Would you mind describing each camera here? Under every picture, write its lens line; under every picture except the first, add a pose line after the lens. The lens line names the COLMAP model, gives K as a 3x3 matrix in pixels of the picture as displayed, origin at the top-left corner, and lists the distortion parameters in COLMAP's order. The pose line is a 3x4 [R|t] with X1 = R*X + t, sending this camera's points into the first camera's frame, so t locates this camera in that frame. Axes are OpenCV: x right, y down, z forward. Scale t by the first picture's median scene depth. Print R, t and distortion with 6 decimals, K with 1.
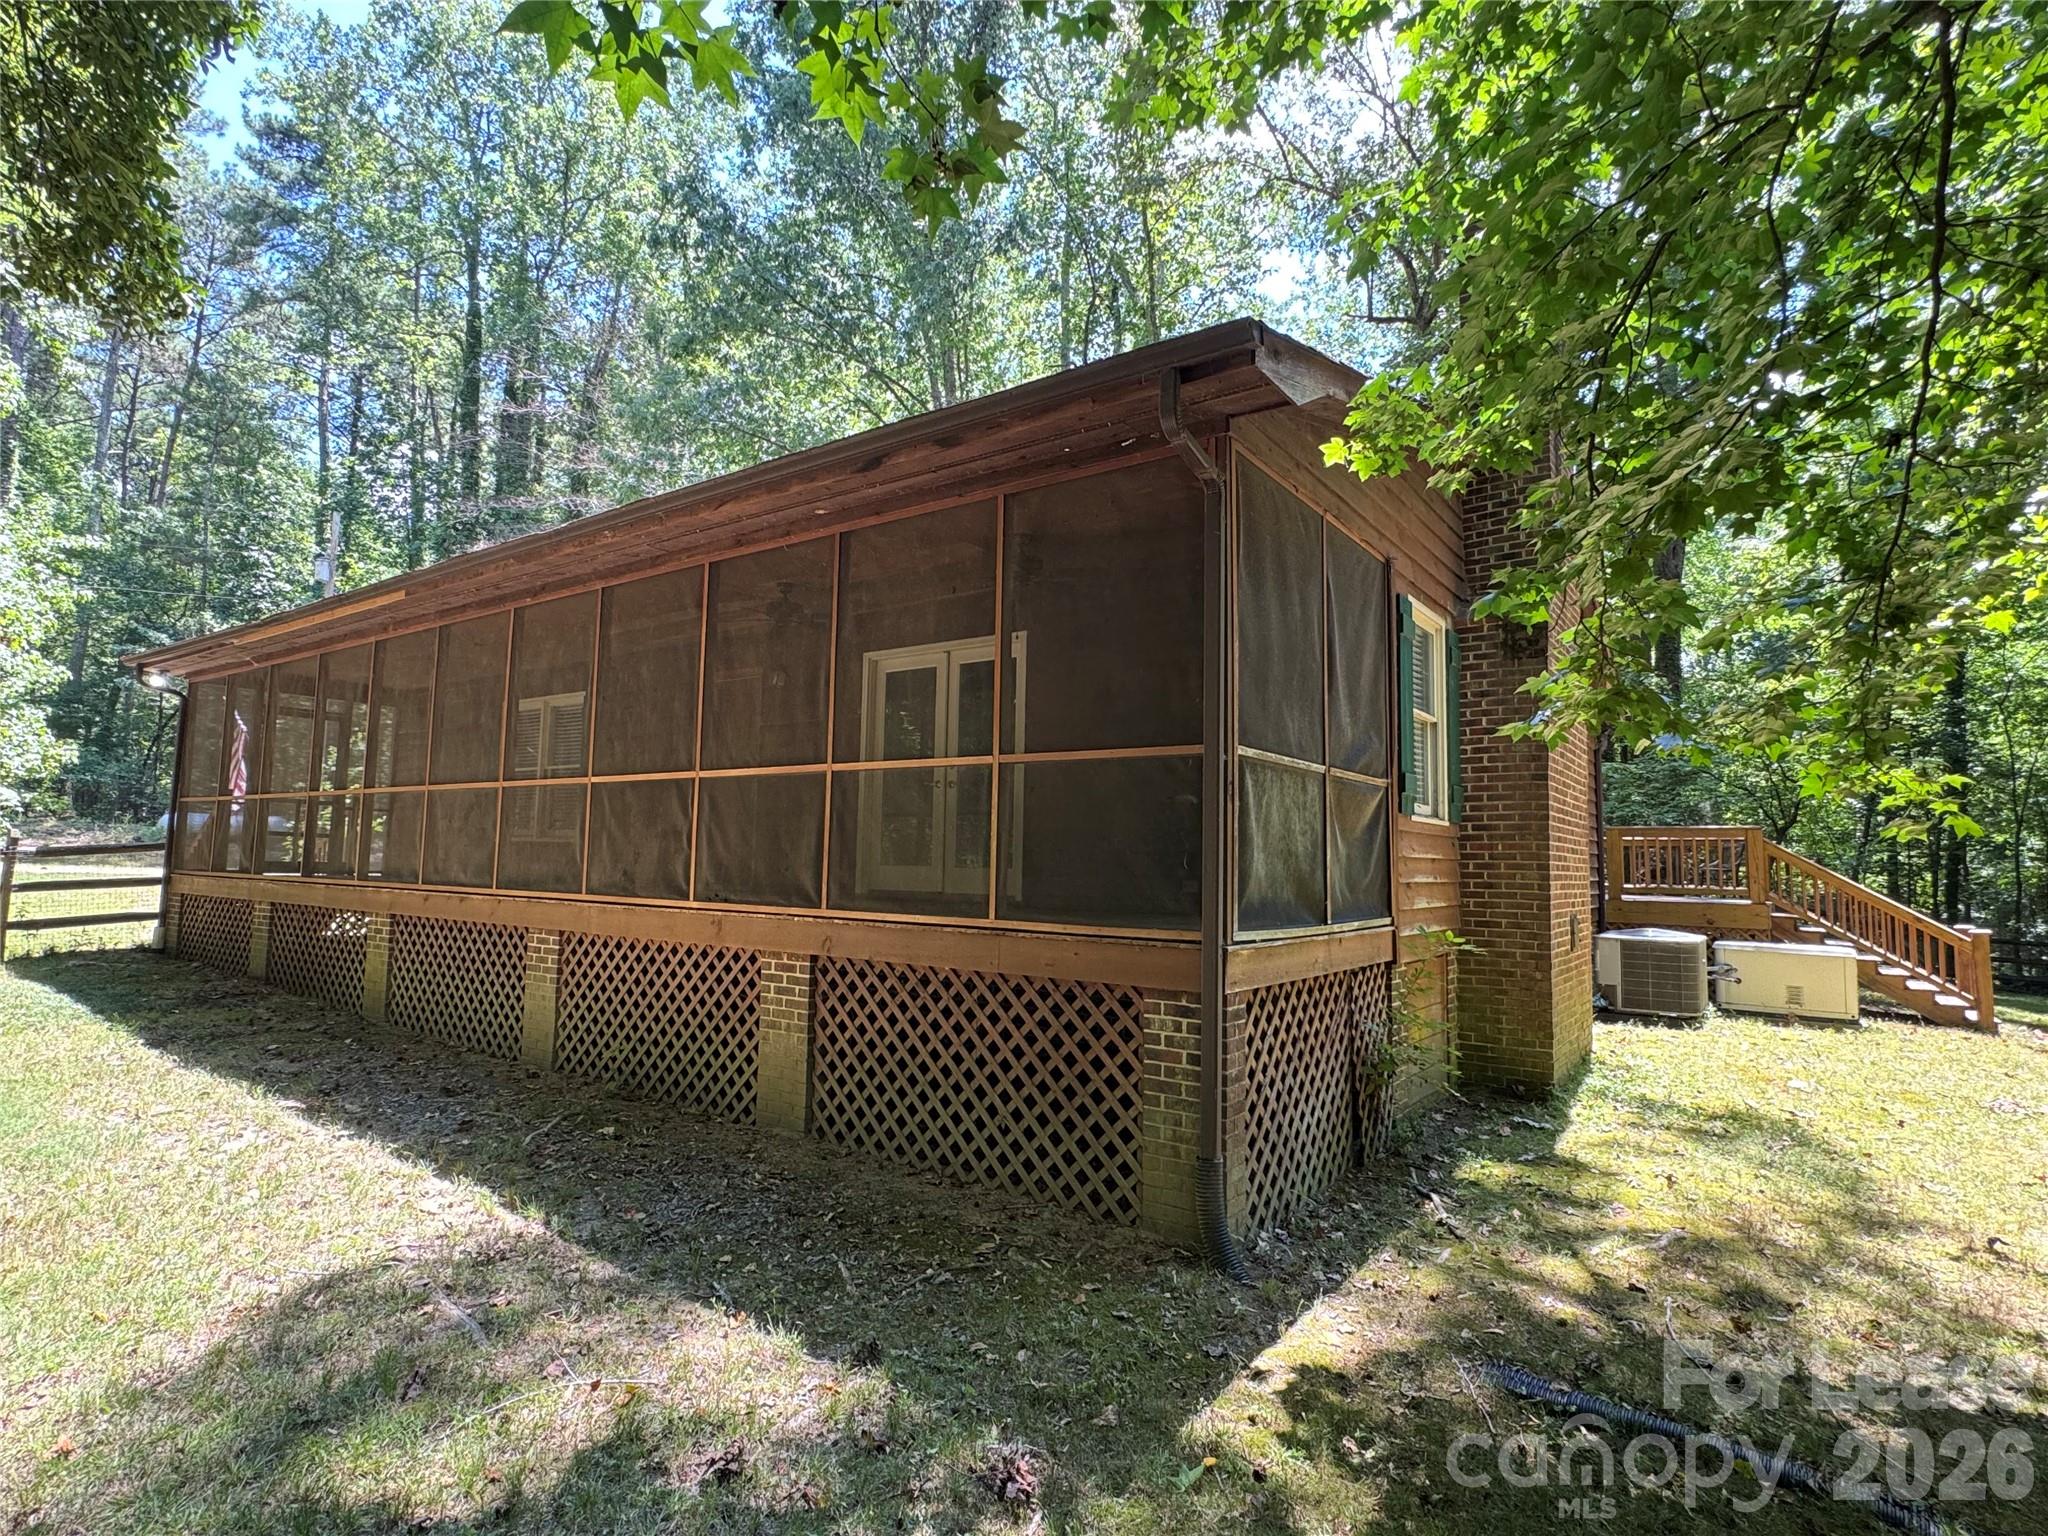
lens RADIAL K [[1070.9, 0, 1021.1], [0, 1070.9, 768.1], [0, 0, 1]] dist [0.002410, 0.000354]
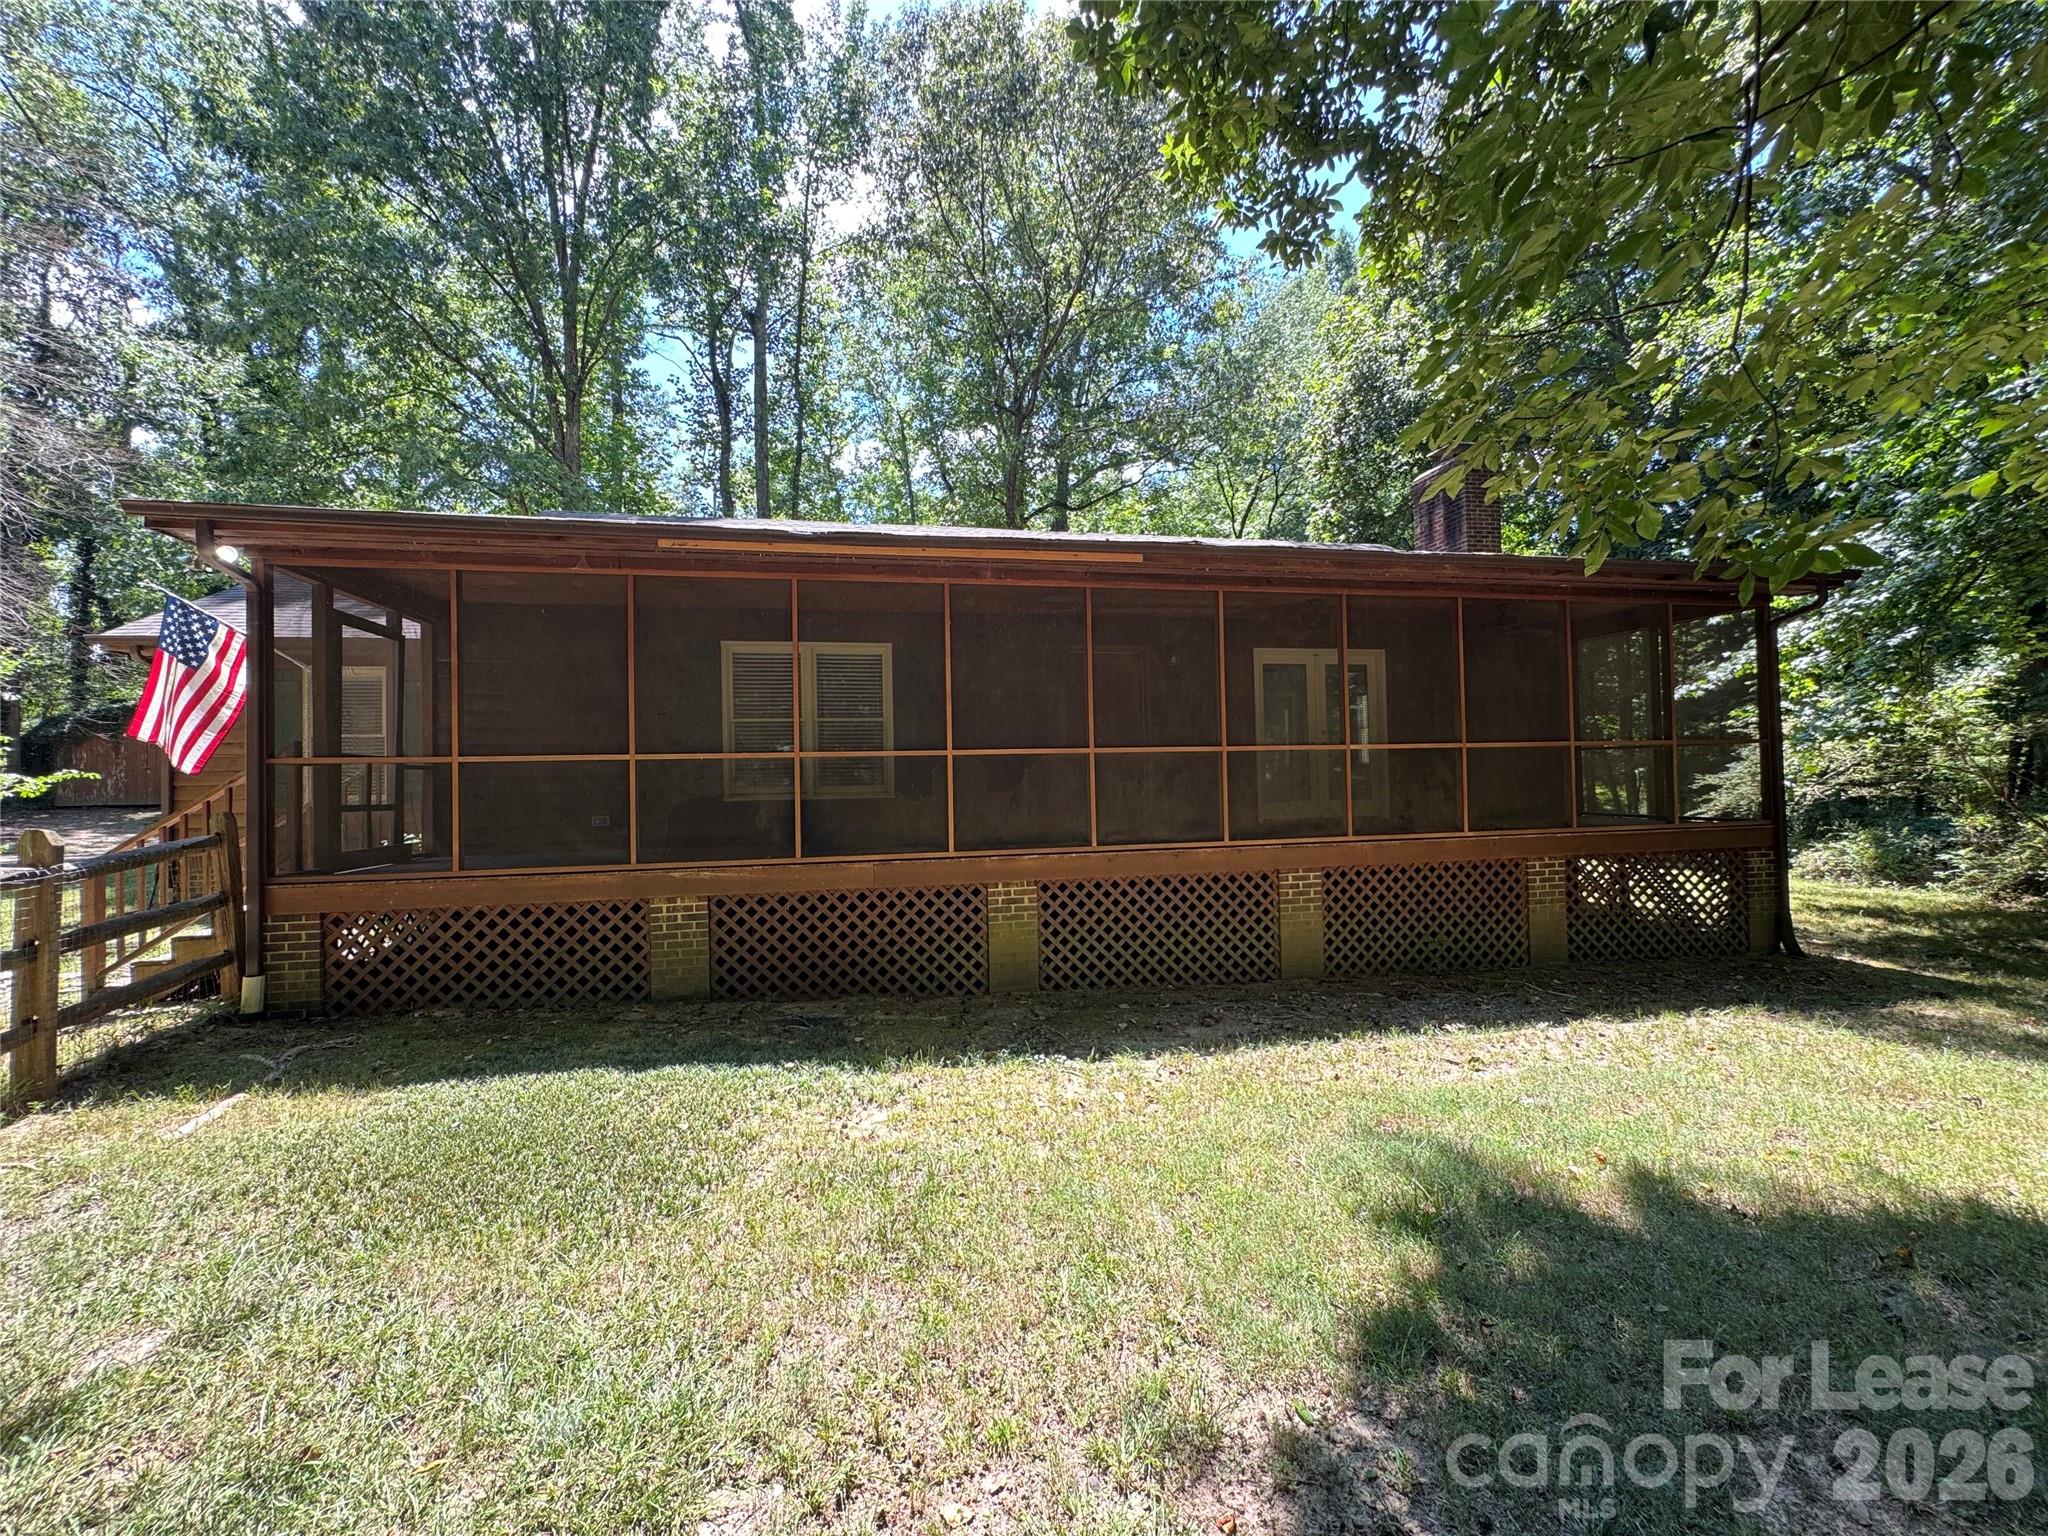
lens RADIAL K [[816.5, 0, 1022.2], [0, 816.5, 761.0], [0, 0, 1]] dist [0.000932, 0.000004]
pose [[0.685692, -0.024327, 0.727485, -1.183829], [-0.027756, 0.997841, 0.059529, -0.019551], [-0.727363, -0.061010, 0.683536, 0.520196]]
